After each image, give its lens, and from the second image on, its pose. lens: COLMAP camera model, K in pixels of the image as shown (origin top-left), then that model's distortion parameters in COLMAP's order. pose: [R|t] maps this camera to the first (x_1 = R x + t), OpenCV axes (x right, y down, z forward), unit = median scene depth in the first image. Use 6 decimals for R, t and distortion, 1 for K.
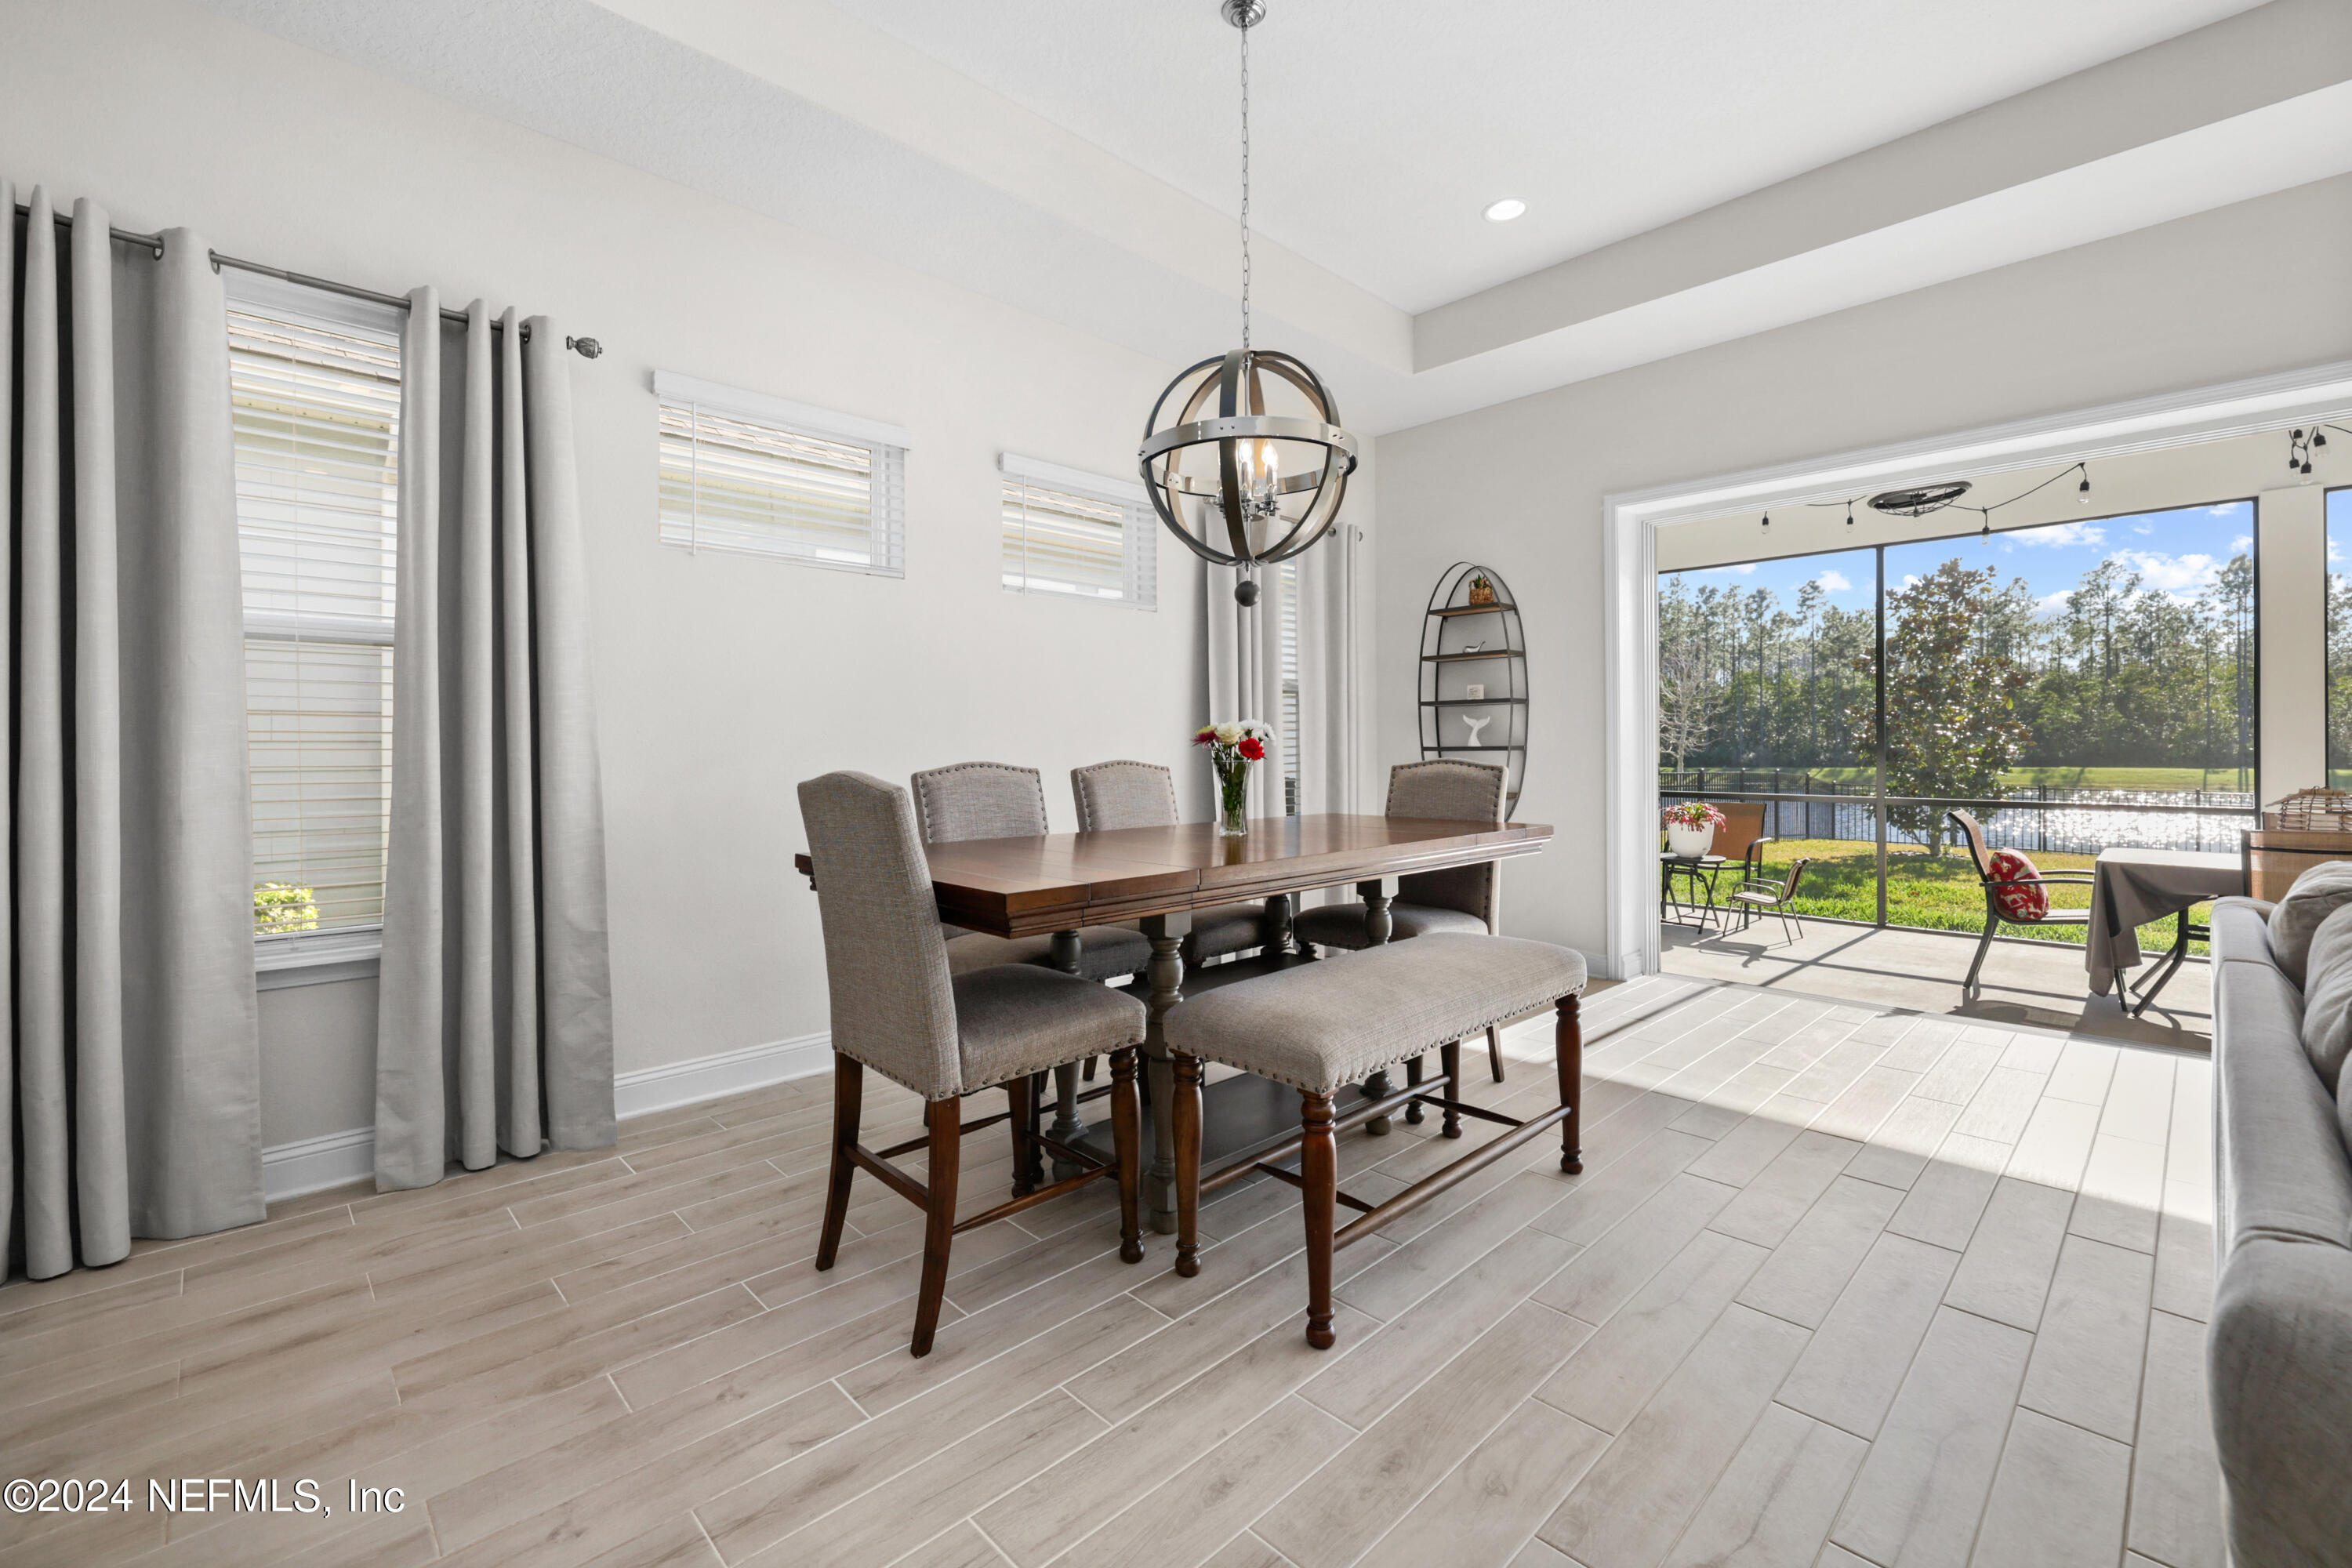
lens RADIAL K [[993.6, 0, 1150.7], [0, 993.6, 747.3], [0, 0, 1]] dist [-0.003007, -0.000051]
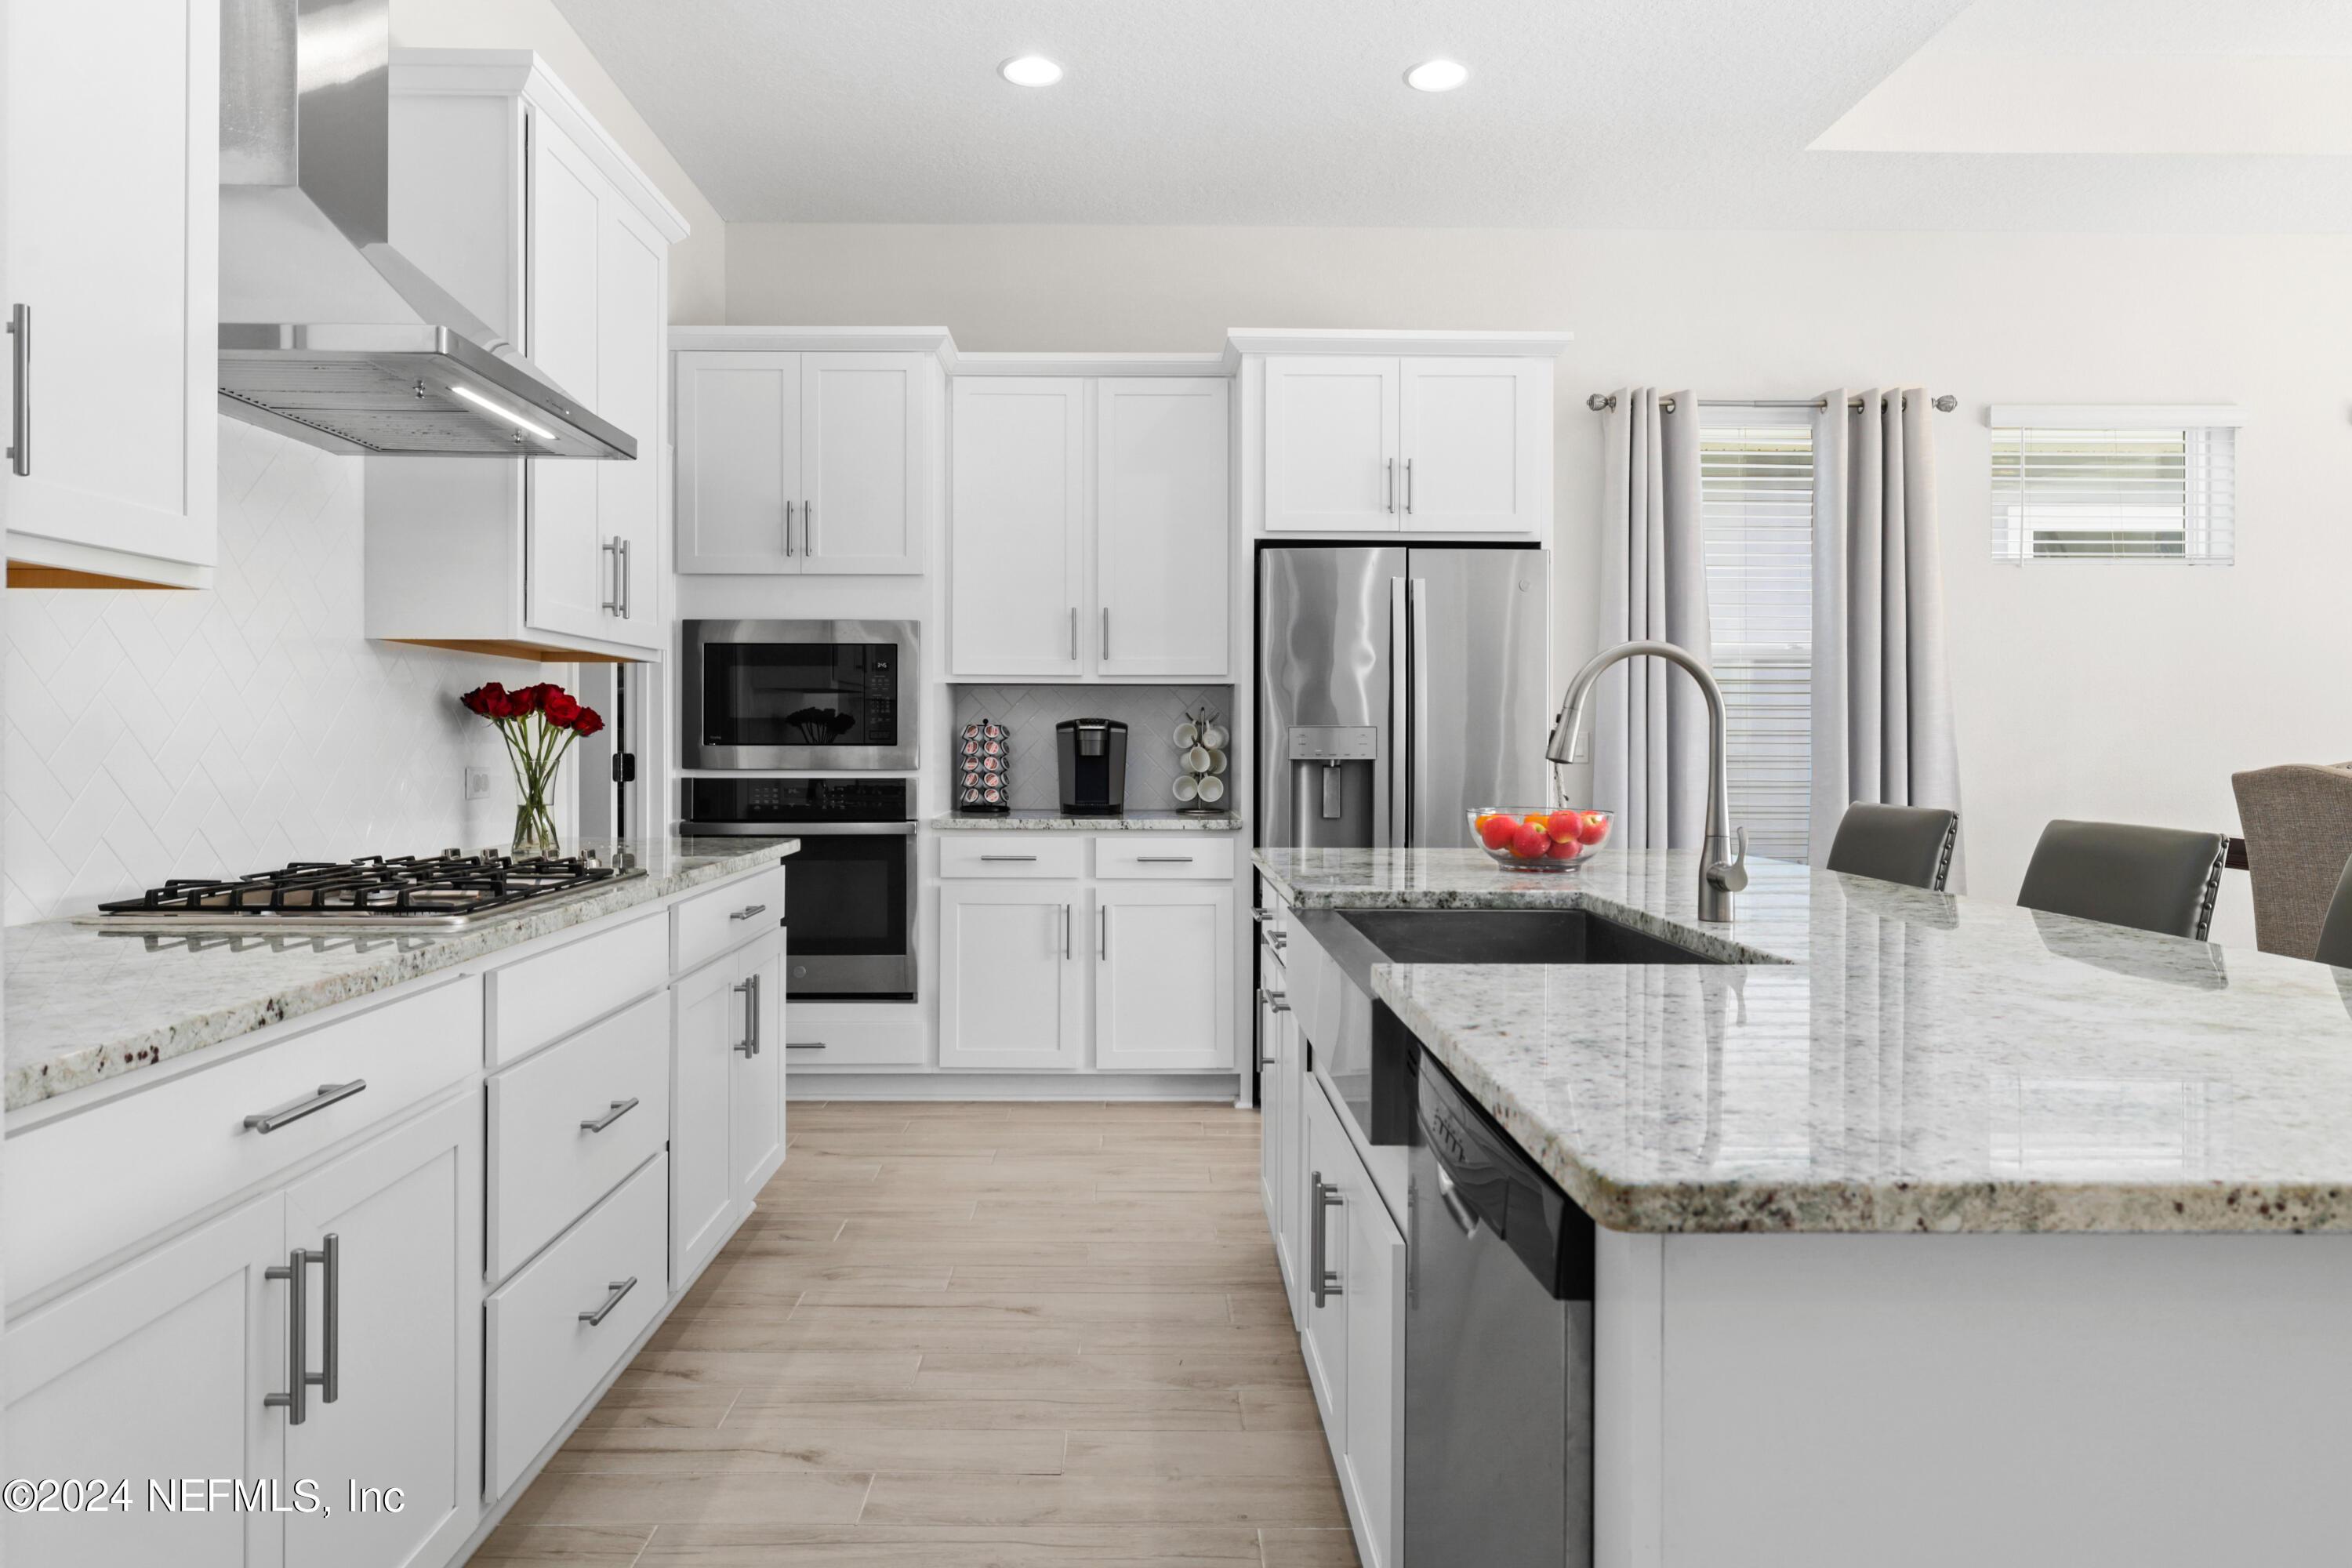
lens RADIAL K [[1440.3, 0, 1156.4], [0, 1440.3, 744.1], [0, 0, 1]] dist [-0.000637, 0.000420]
pose [[0.735691, 0.007318, -0.677278, -0.056857], [-0.005515, 0.999973, 0.004814, -0.000774], [0.677295, 0.000193, 0.735712, -0.529790]]
